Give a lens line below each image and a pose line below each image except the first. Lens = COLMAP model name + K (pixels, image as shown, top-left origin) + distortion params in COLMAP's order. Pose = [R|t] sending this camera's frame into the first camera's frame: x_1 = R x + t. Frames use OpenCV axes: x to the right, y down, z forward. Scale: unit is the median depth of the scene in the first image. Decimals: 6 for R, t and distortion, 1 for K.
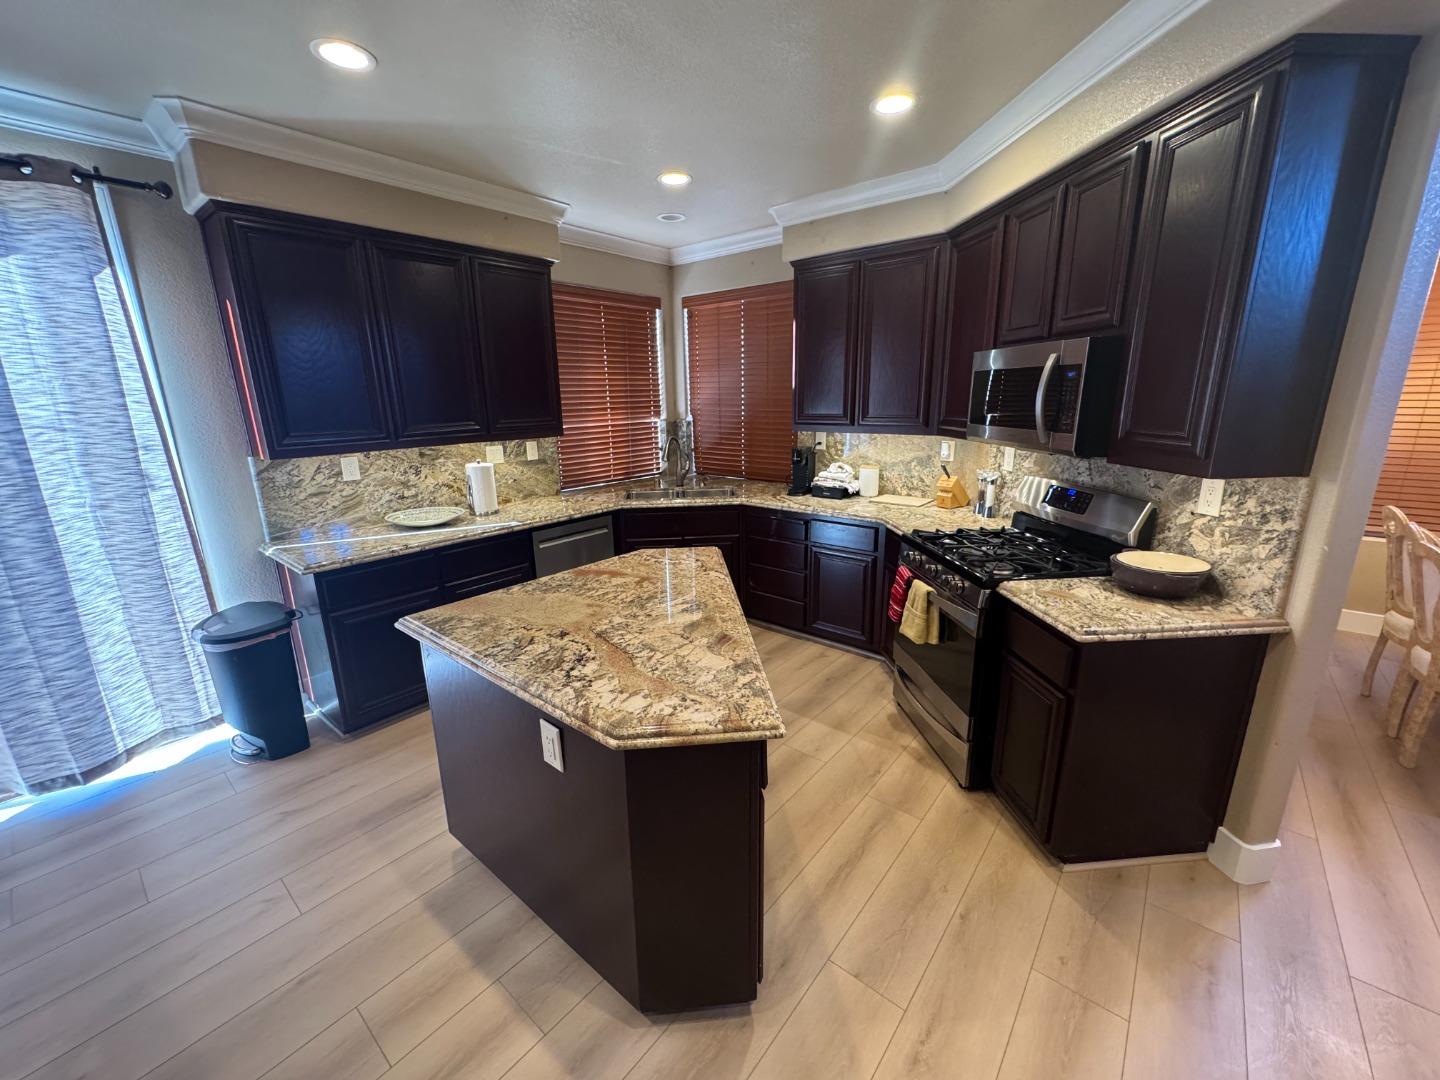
lens RADIAL K [[572.0, 0, 725.3], [0, 572.0, 541.0], [0, 0, 1]] dist [-0.002164, -0.000100]
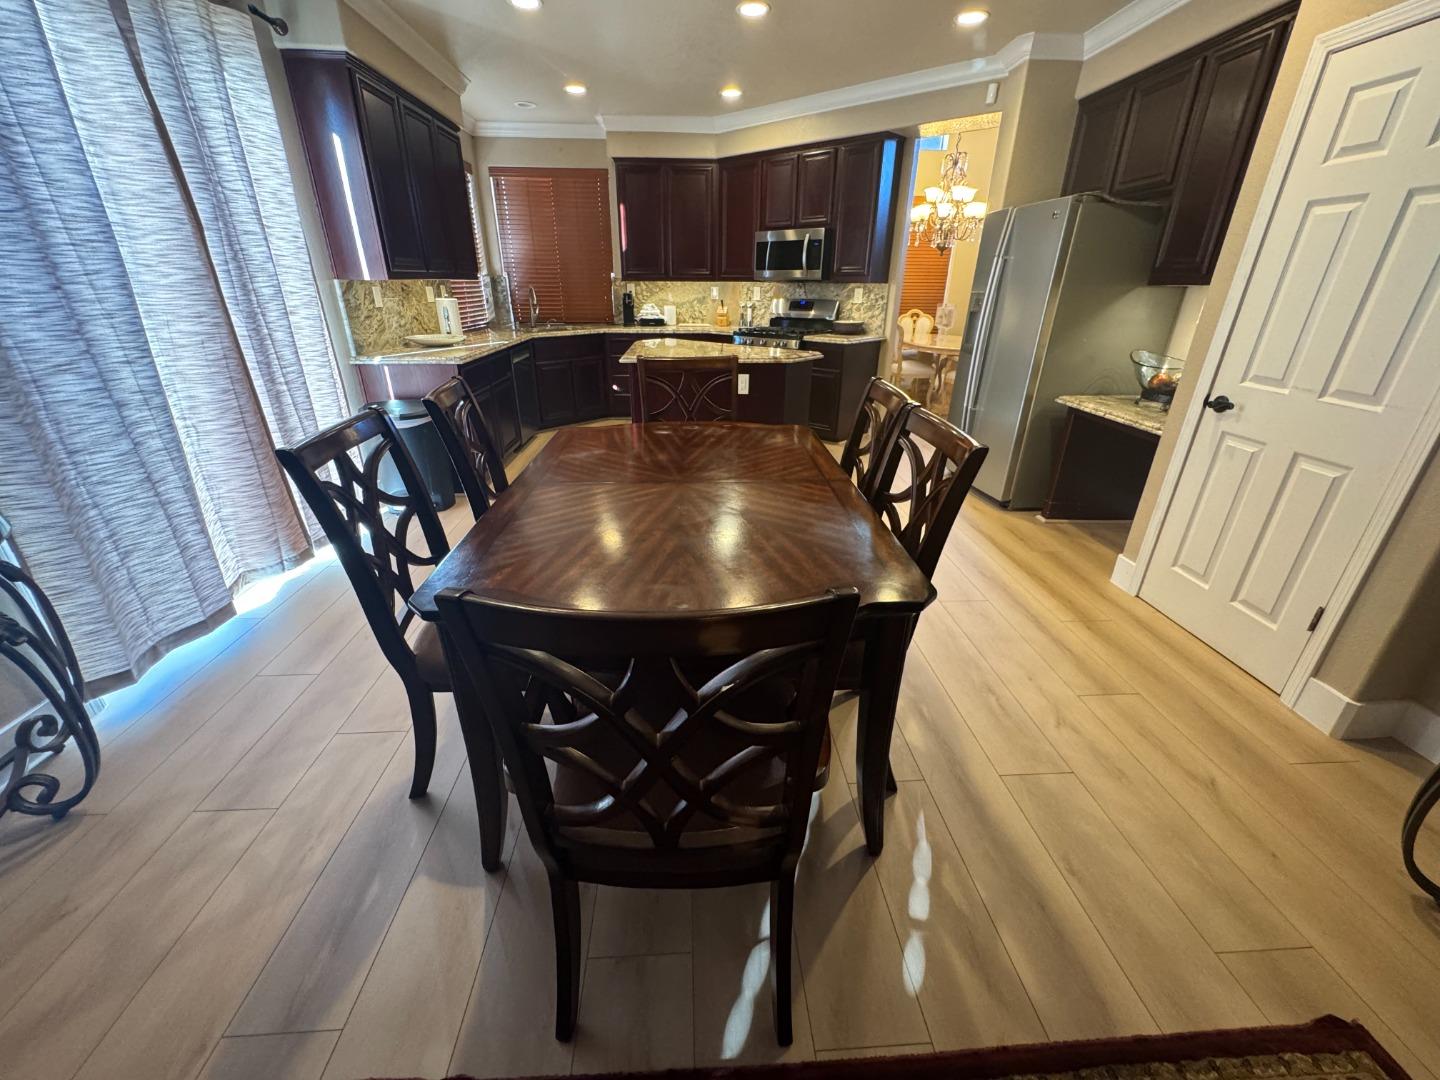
lens RADIAL K [[572.0, 0, 725.3], [0, 572.0, 541.0], [0, 0, 1]] dist [-0.002164, -0.000100]
pose [[0.729904, -0.262239, 0.631246, -1.261445], [0.153494, 0.962777, 0.222484, 0.265674], [-0.666093, -0.065499, 0.742987, -0.518665]]
